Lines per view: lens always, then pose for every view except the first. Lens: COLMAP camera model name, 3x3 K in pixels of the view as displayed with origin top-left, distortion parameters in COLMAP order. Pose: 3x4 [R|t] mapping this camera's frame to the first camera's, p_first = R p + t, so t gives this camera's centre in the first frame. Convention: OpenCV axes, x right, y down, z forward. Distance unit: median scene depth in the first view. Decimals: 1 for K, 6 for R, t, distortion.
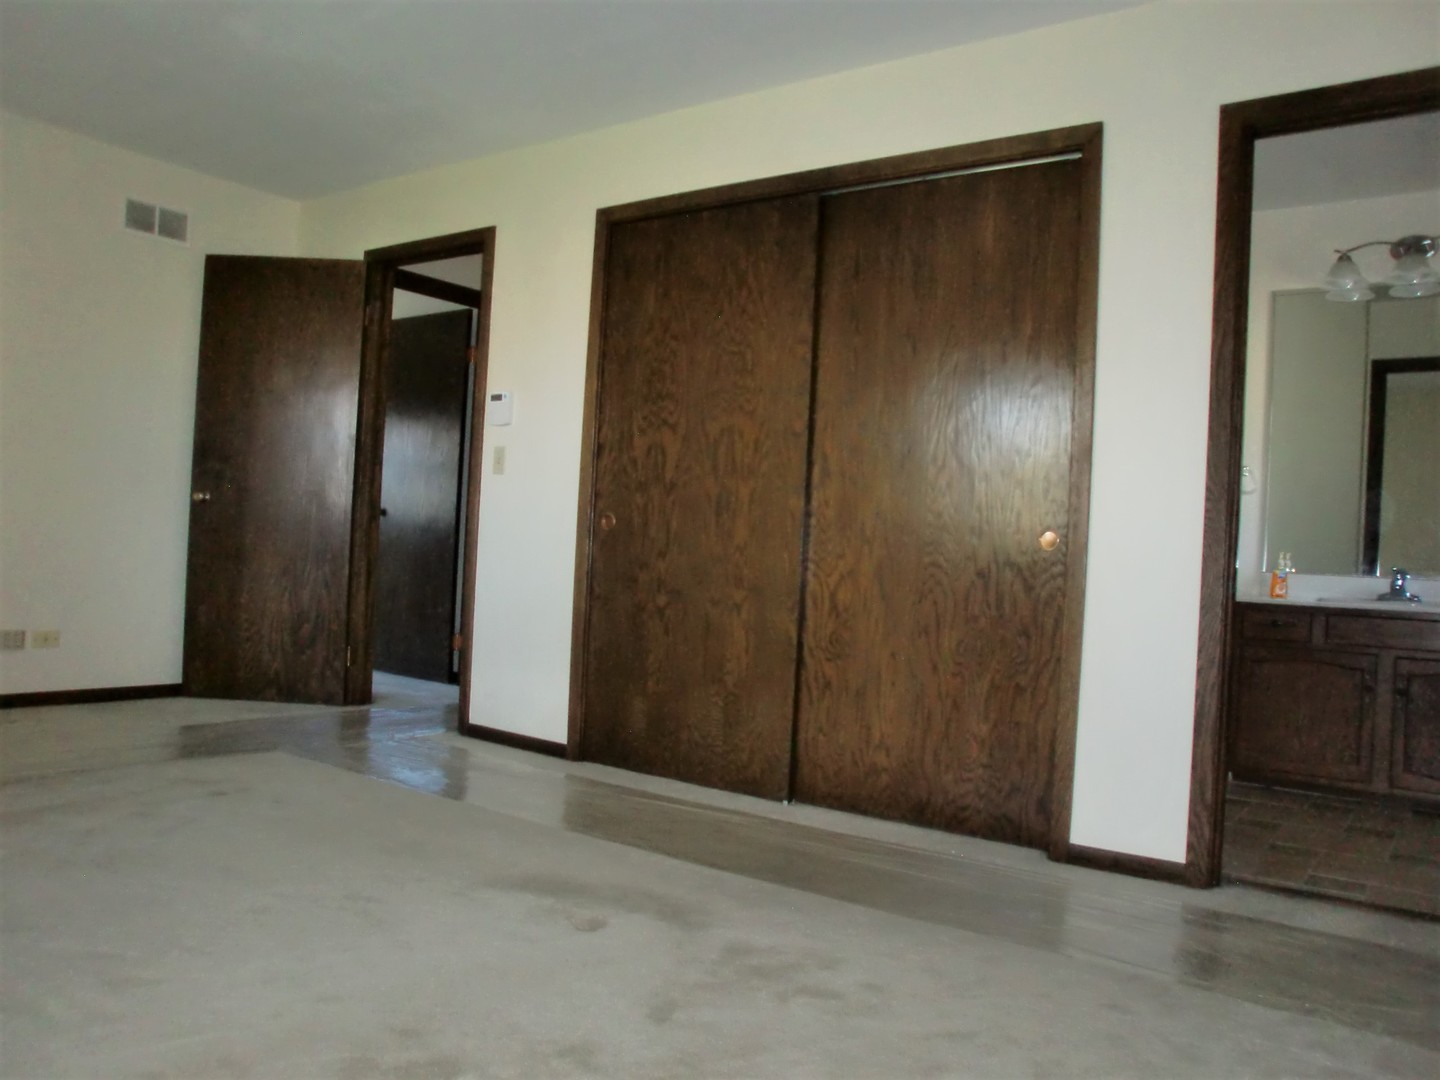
lens RADIAL K [[1167.9, 0, 716.0], [0, 1167.9, 541.0], [0, 0, 1]] dist [-0.140143, 0.114877]
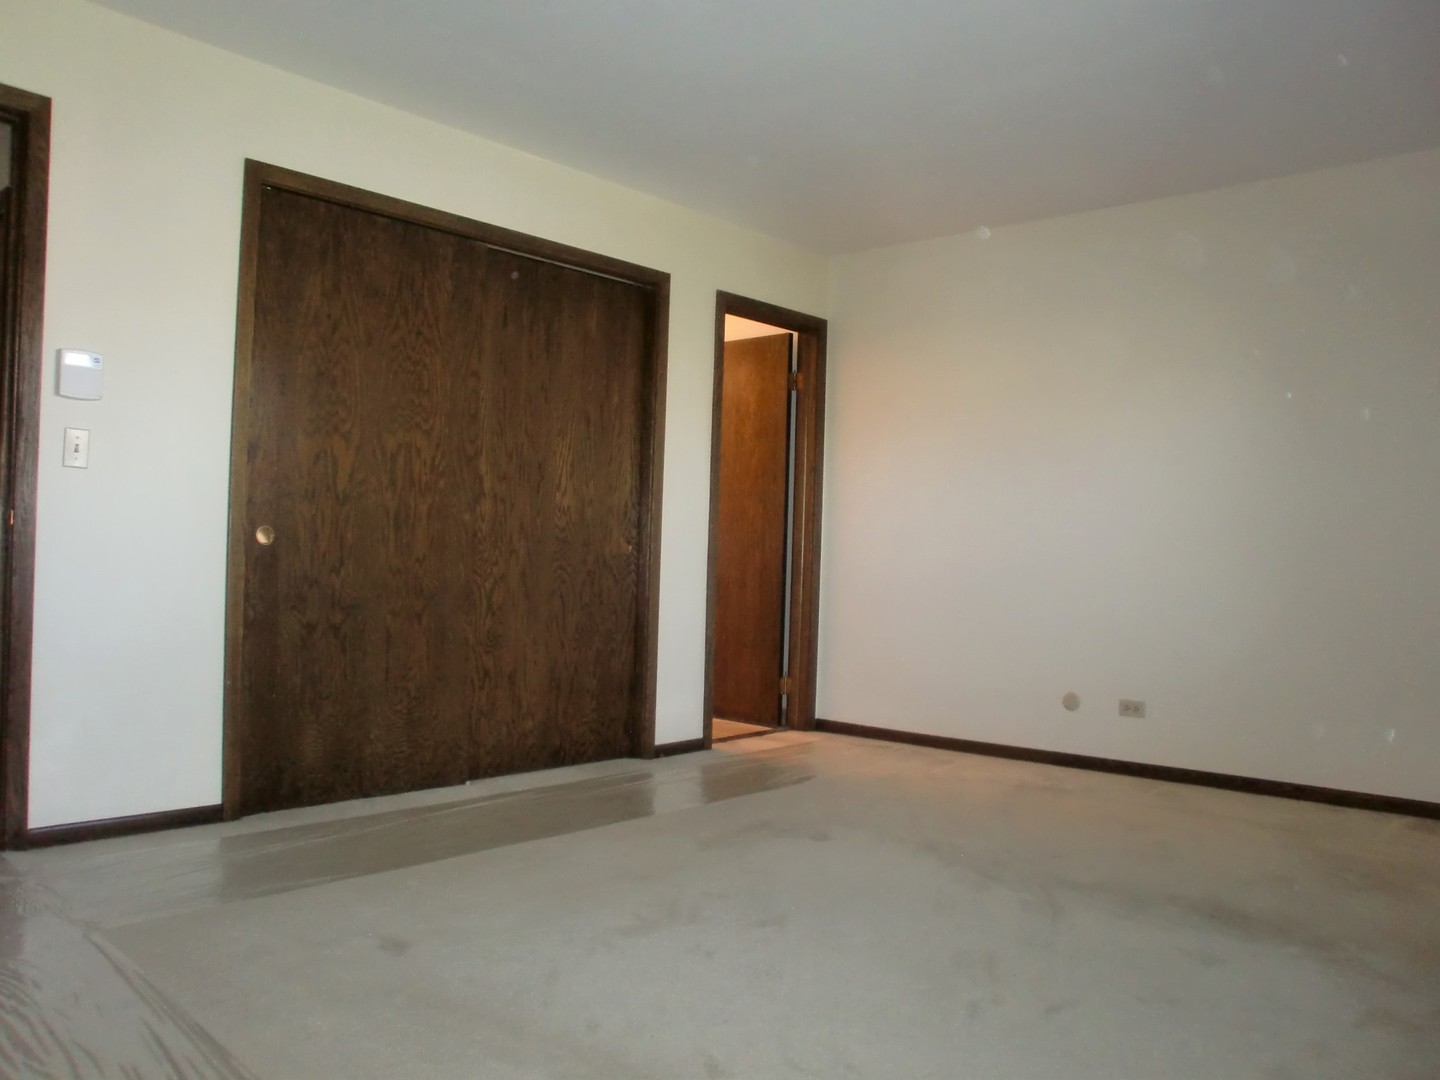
lens RADIAL K [[1167.9, 0, 716.4], [0, 1167.9, 540.0], [0, 0, 1]] dist [-0.140143, 0.114877]
pose [[0.080158, -0.040599, 0.995955, -0.996903], [-0.032841, 0.998520, 0.043346, -0.066211], [-0.996241, -0.036183, 0.078706, 0.650252]]
